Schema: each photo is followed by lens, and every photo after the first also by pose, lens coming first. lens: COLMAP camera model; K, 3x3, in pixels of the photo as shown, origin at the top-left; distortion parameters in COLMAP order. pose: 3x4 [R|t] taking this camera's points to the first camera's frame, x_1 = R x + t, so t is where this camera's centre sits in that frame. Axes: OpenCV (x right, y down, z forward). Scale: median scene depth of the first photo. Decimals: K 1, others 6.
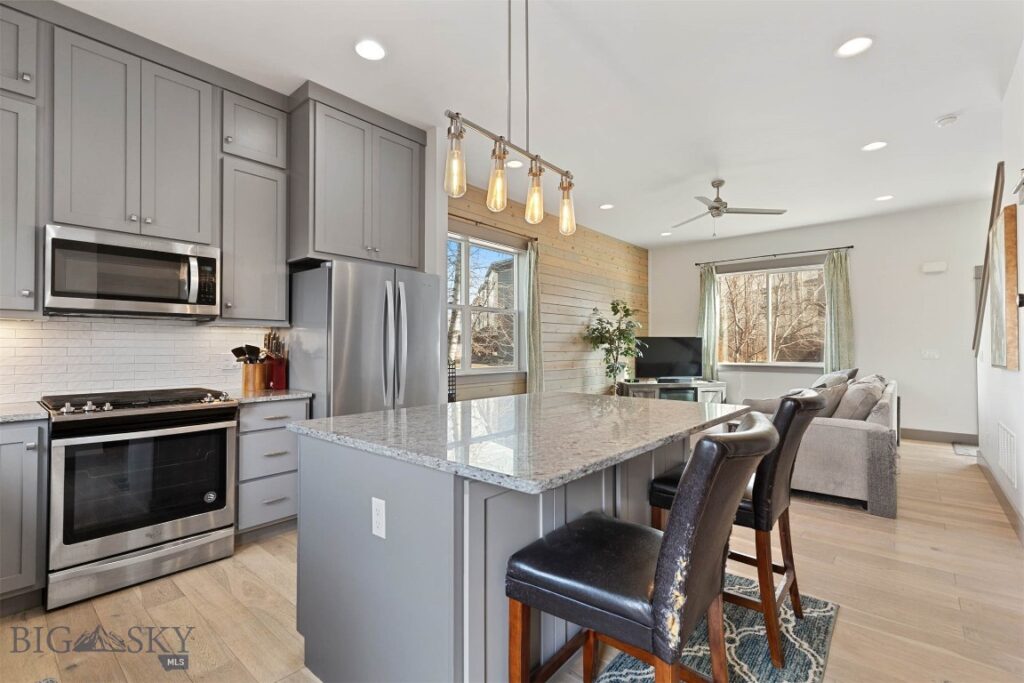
lens RADIAL K [[461.6, 0, 511.6], [0, 461.6, 342.3], [0, 0, 1]] dist [0.009443, -0.001353]
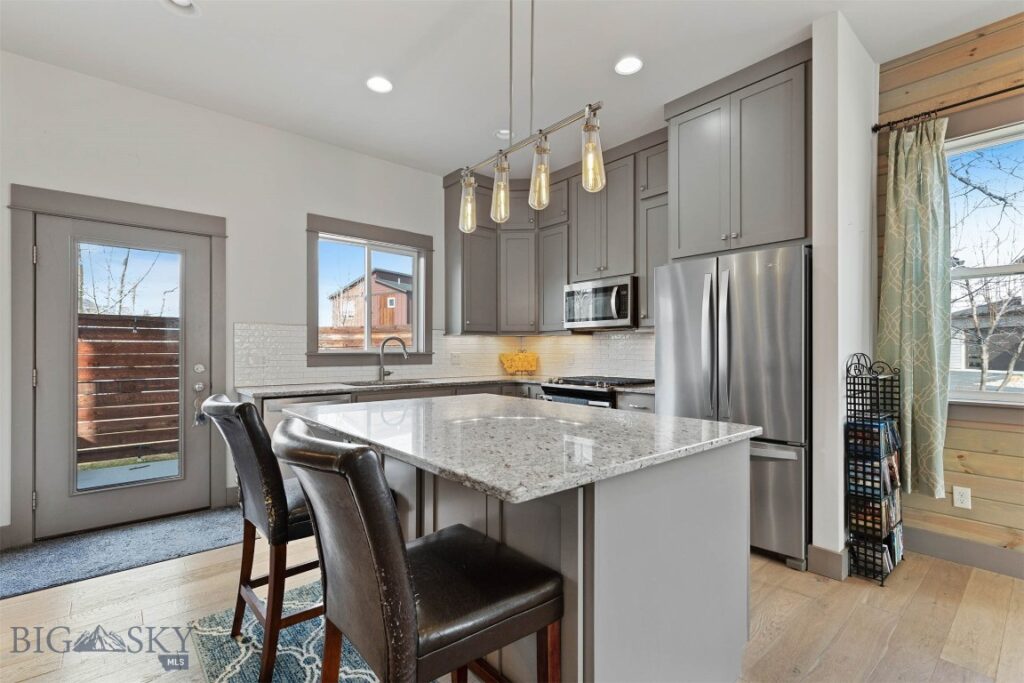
lens RADIAL K [[461.6, 0, 514.7], [0, 461.6, 346.3], [0, 0, 1]] dist [0.009443, -0.001353]
pose [[-0.146046, -0.008166, -0.989244, 0.715052], [0.008961, 0.999914, -0.009577, 0.012006], [0.989237, -0.010263, -0.145960, 0.830027]]
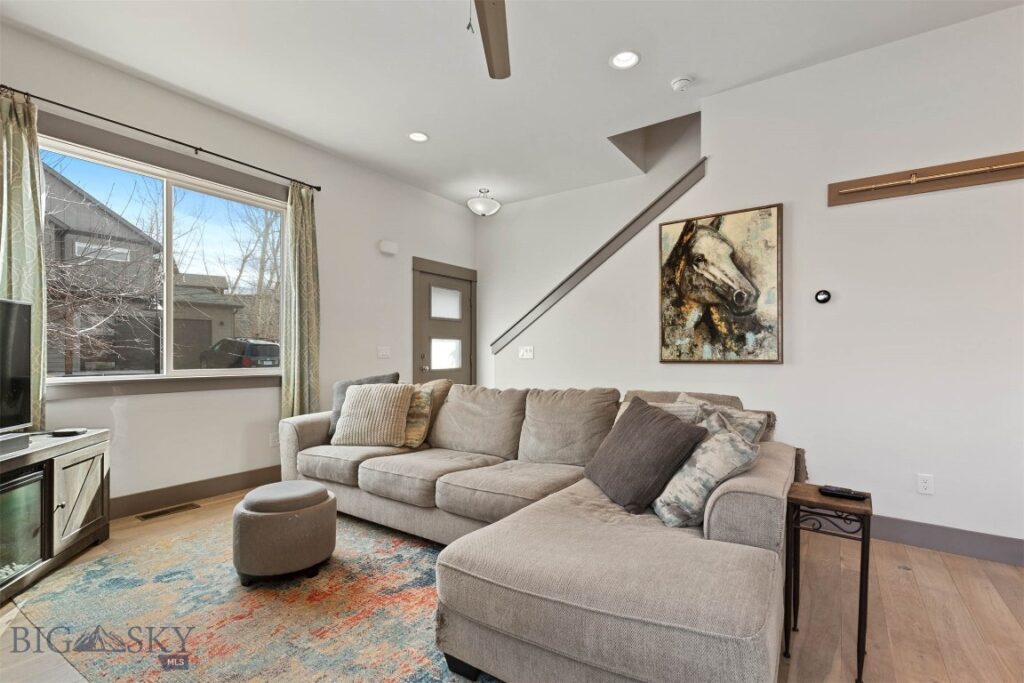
lens RADIAL K [[461.6, 0, 517.3], [0, 461.6, 354.6], [0, 0, 1]] dist [0.009443, -0.001353]
pose [[-0.100034, -0.008950, 0.994944, 0.113101], [-0.015549, 0.999851, 0.007431, 0.042842], [-0.994863, -0.014727, -0.100158, 1.698937]]
